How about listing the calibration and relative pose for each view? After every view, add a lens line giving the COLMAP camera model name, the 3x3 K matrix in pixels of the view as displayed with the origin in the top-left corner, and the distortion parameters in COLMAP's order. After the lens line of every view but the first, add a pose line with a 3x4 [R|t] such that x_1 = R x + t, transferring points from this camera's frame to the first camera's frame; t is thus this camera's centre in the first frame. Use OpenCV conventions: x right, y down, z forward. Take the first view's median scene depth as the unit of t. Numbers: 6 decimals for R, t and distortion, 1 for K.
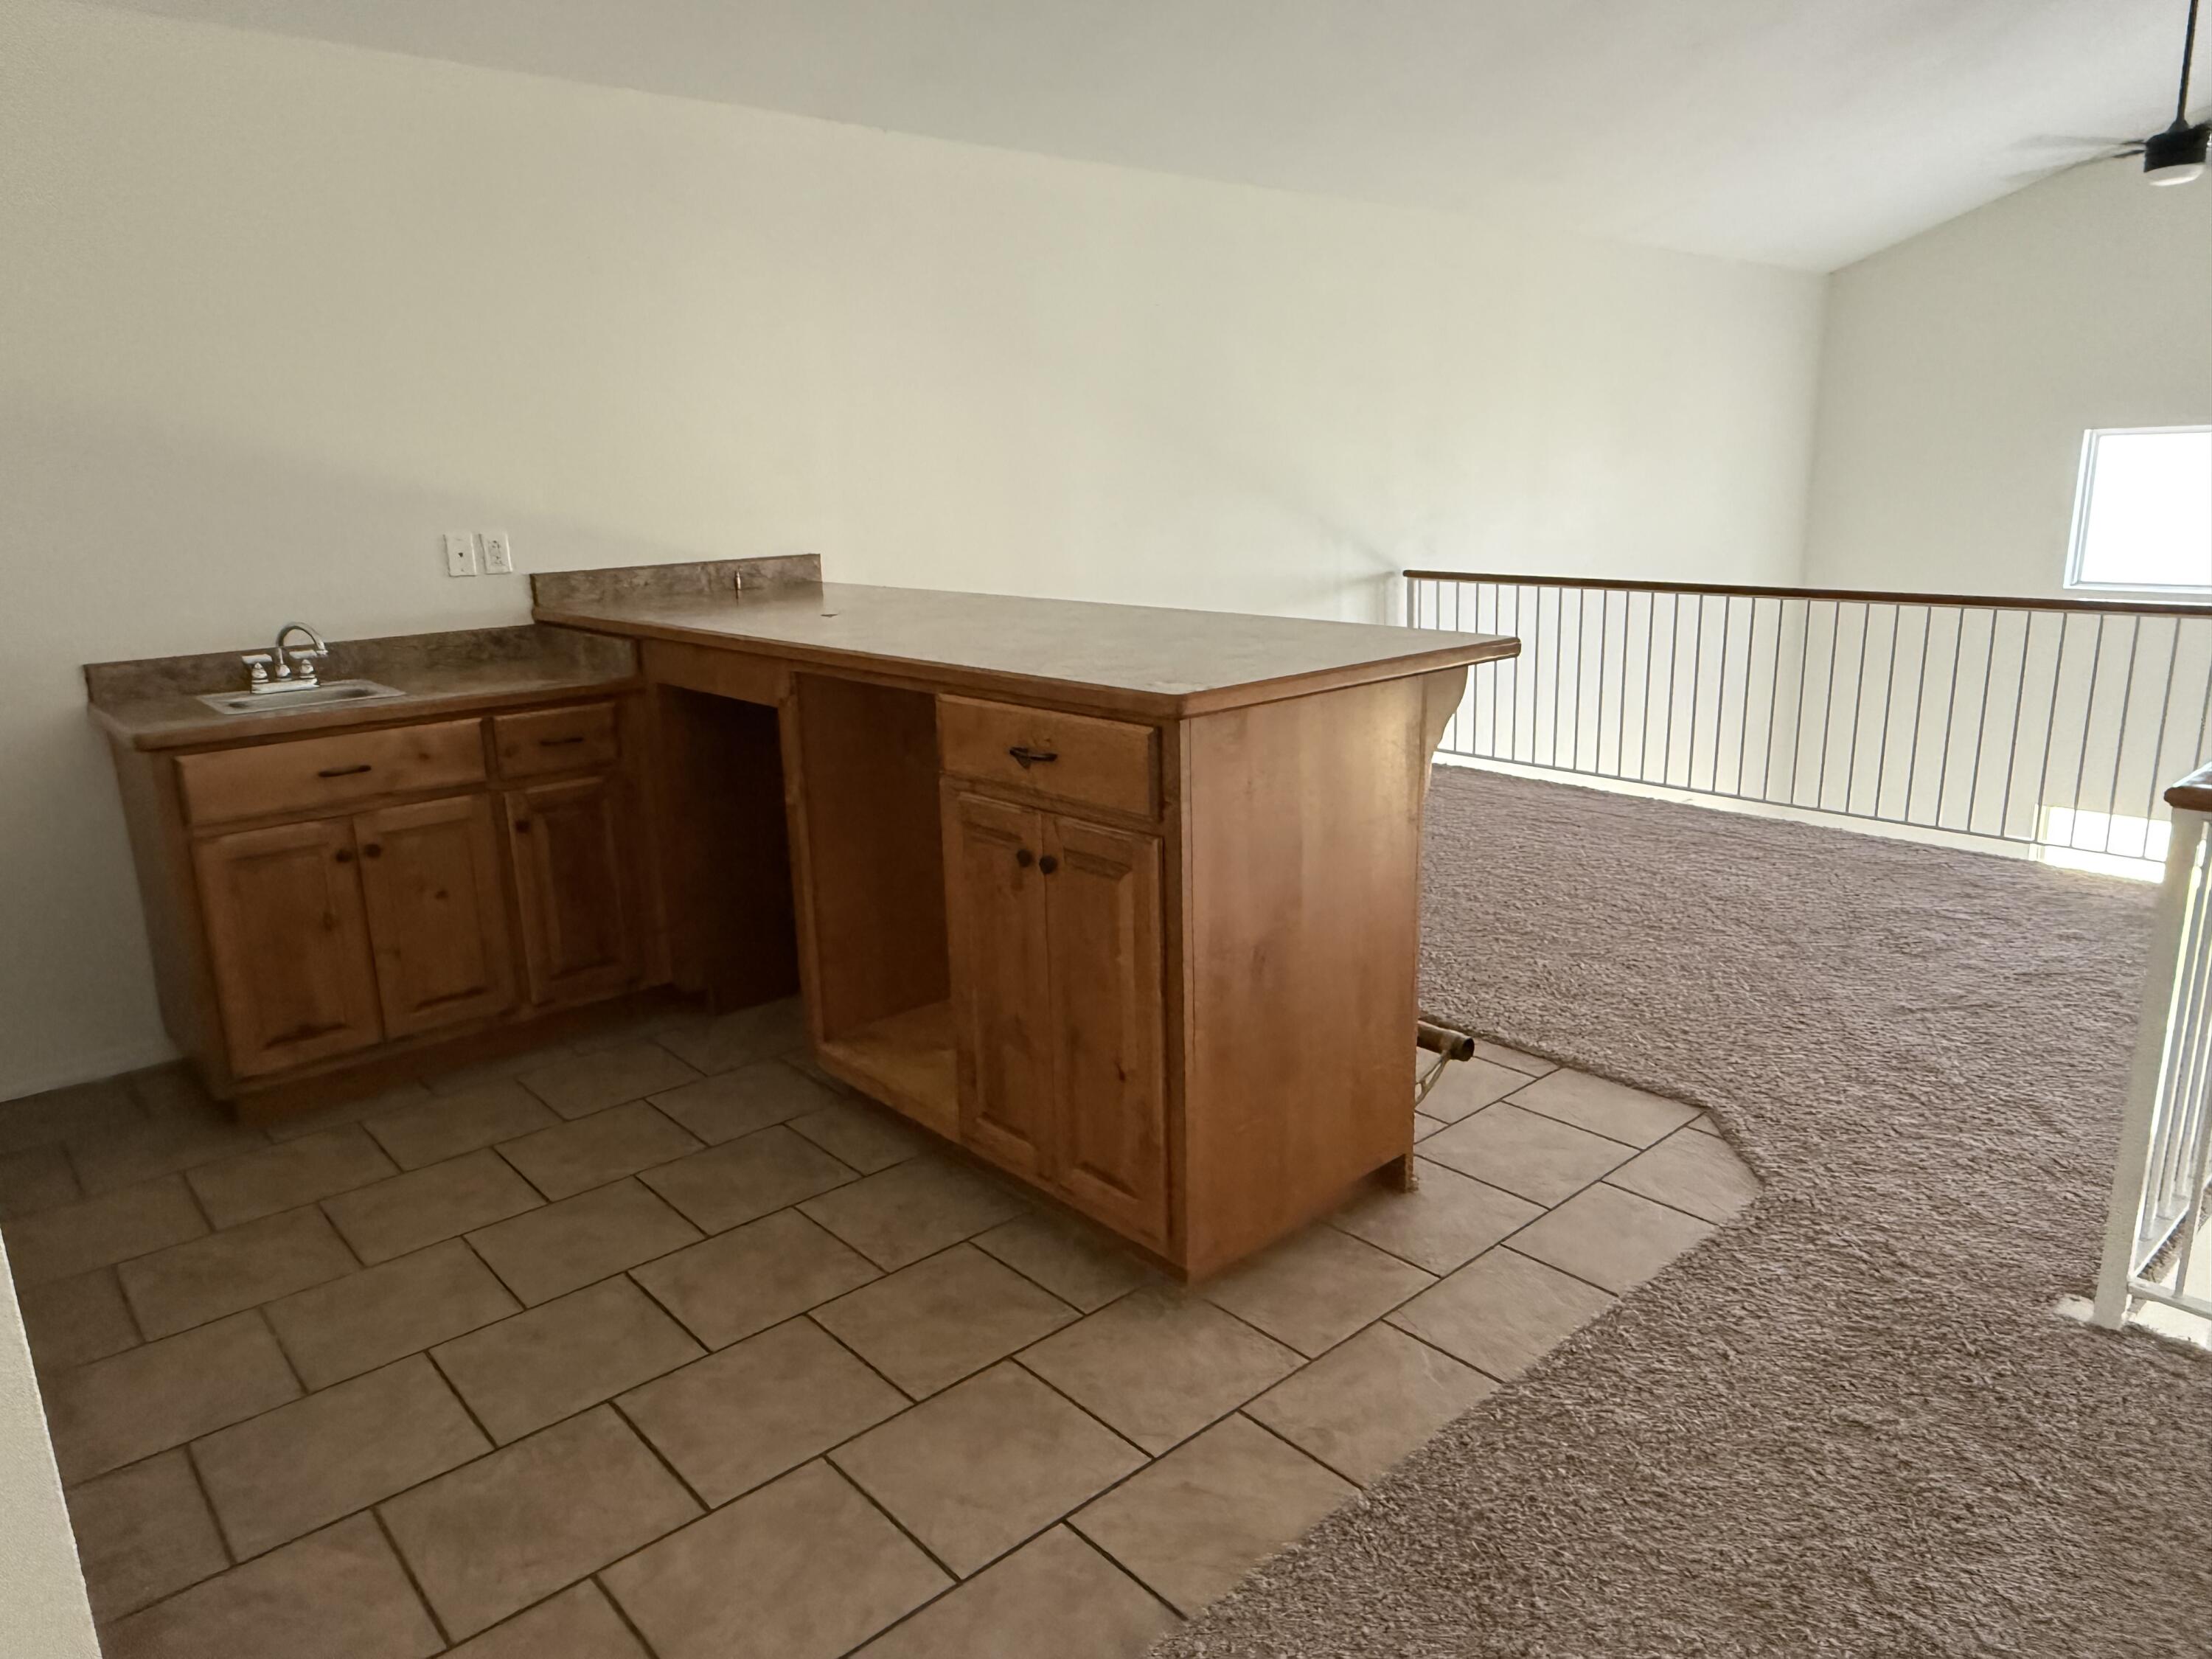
lens RADIAL K [[1438.1, 0, 1100.3], [0, 1438.1, 813.0], [0, 0, 1]] dist [0.003519, 0.001504]
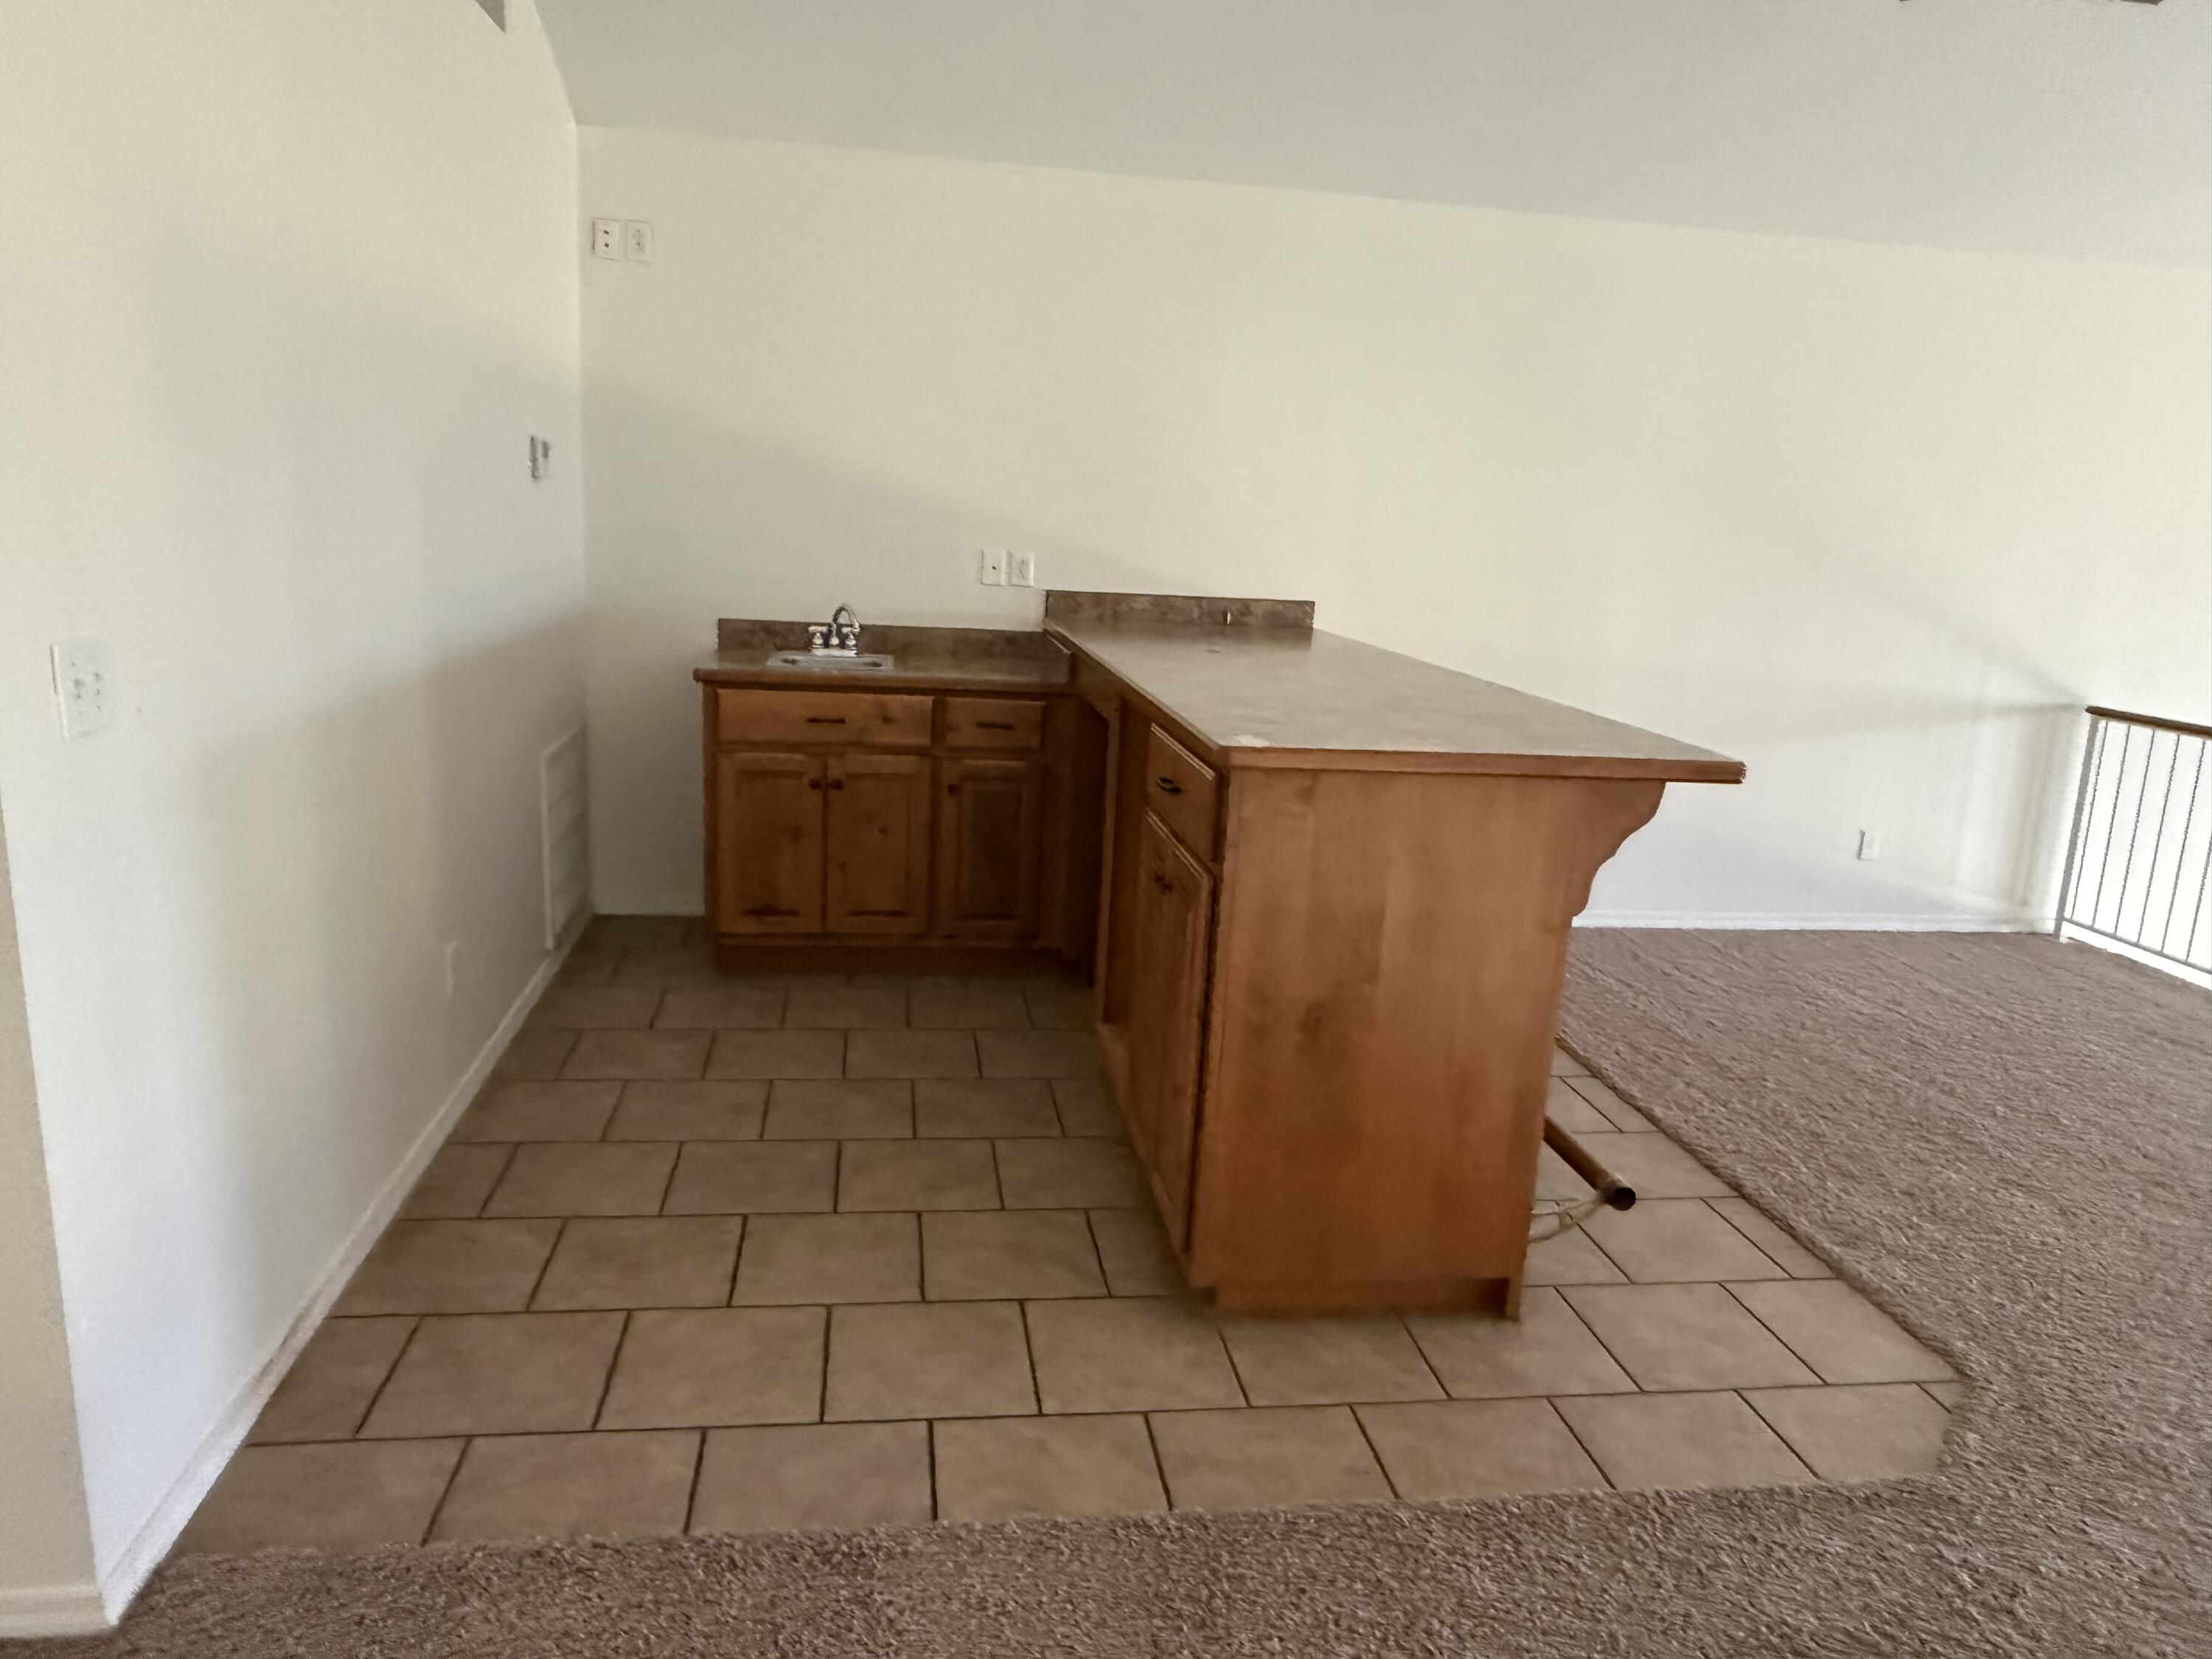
lens RADIAL K [[1441.6, 0, 1106.0], [0, 1441.6, 829.5], [0, 0, 1]] dist [-0.004030, -0.000053]
pose [[0.832708, 0.189840, -0.520152, 0.372250], [-0.202552, 0.978717, 0.032939, -0.025908], [0.515335, 0.077929, 0.853438, 0.027321]]
